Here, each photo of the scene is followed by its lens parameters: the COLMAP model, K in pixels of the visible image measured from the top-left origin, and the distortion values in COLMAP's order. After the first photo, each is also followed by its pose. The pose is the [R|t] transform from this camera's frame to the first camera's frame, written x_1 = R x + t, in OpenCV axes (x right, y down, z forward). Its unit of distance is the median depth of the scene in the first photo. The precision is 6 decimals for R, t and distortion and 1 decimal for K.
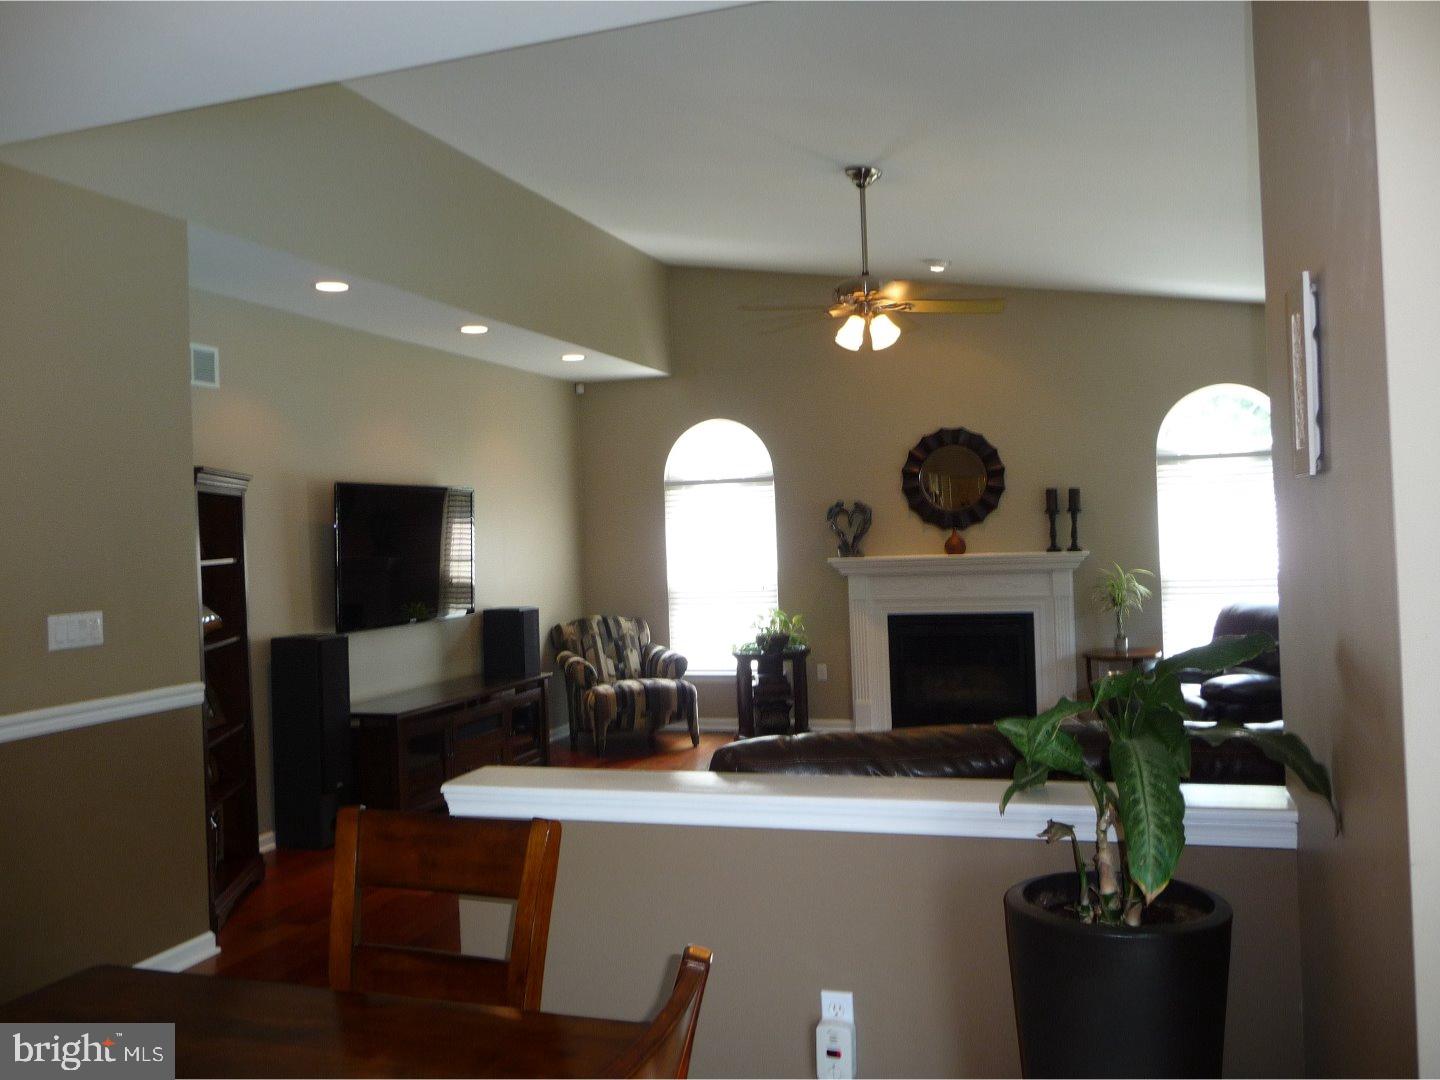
lens RADIAL K [[1196.0, 0, 721.4], [0, 1196.0, 541.6], [0, 0, 1]] dist [-0.017169, 0.001222]
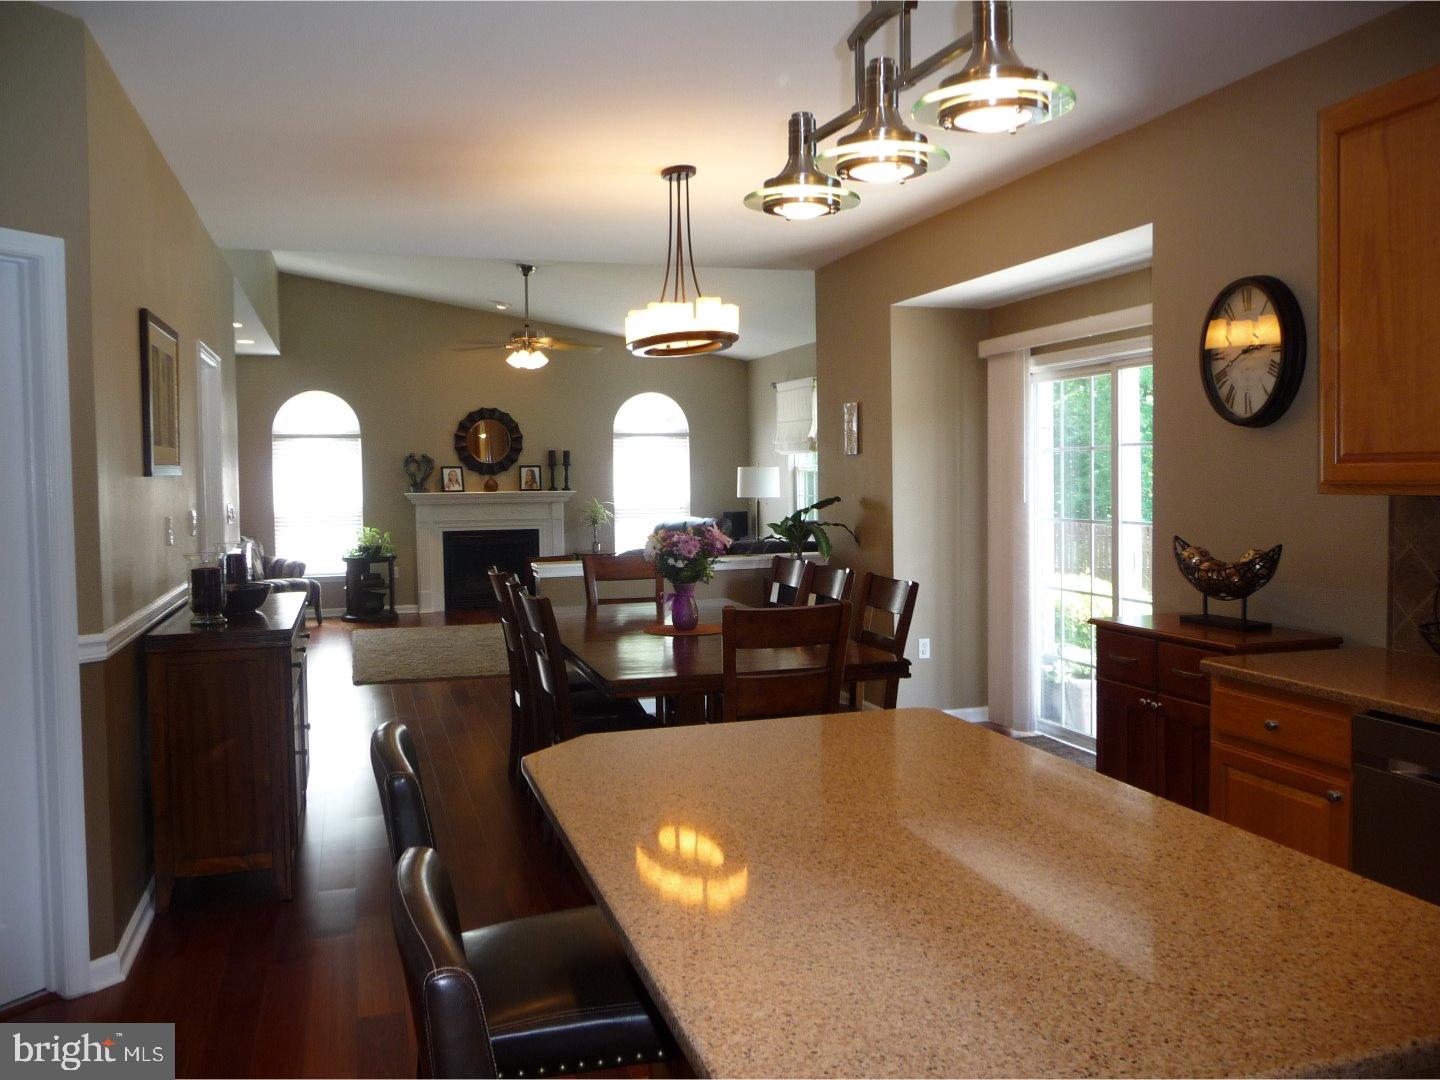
lens RADIAL K [[1196.0, 0, 718.7], [0, 1196.0, 537.6], [0, 0, 1]] dist [-0.017169, 0.001222]
pose [[0.805092, -0.005032, 0.593129, -0.472095], [-0.015185, 0.999461, 0.029090, 0.020572], [-0.592956, -0.032427, 0.804582, -0.397504]]
